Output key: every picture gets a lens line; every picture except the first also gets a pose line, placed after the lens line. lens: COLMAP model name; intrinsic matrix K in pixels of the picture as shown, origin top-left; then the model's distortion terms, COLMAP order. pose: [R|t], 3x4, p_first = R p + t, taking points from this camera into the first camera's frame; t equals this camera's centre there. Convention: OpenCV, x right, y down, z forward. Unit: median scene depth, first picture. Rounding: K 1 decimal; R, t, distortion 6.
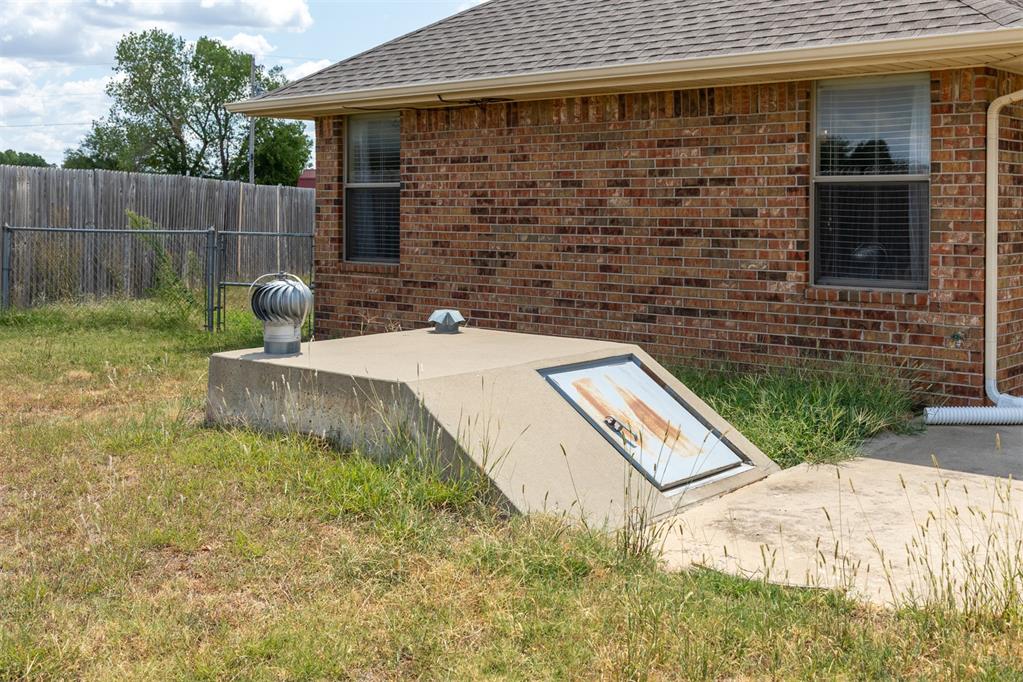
lens RADIAL K [[1170.3, 0, 519.0], [0, 1170.3, 336.1], [0, 0, 1]] dist [-0.005694, 0.000000]
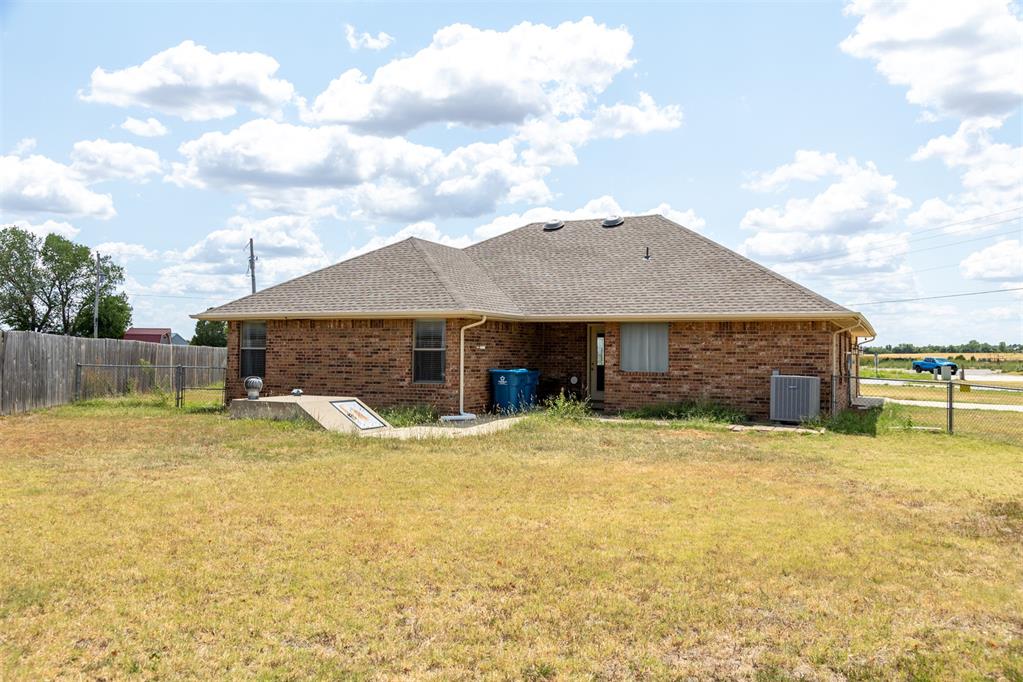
lens RADIAL K [[839.7, 0, 520.0], [0, 839.7, 310.1], [0, 0, 1]] dist [0.014213, 0.017403]
pose [[0.960075, 0.021907, 0.278882, -0.085455], [0.023750, 0.986946, -0.159291, 0.101776], [-0.278731, 0.159555, 0.947022, -0.979652]]
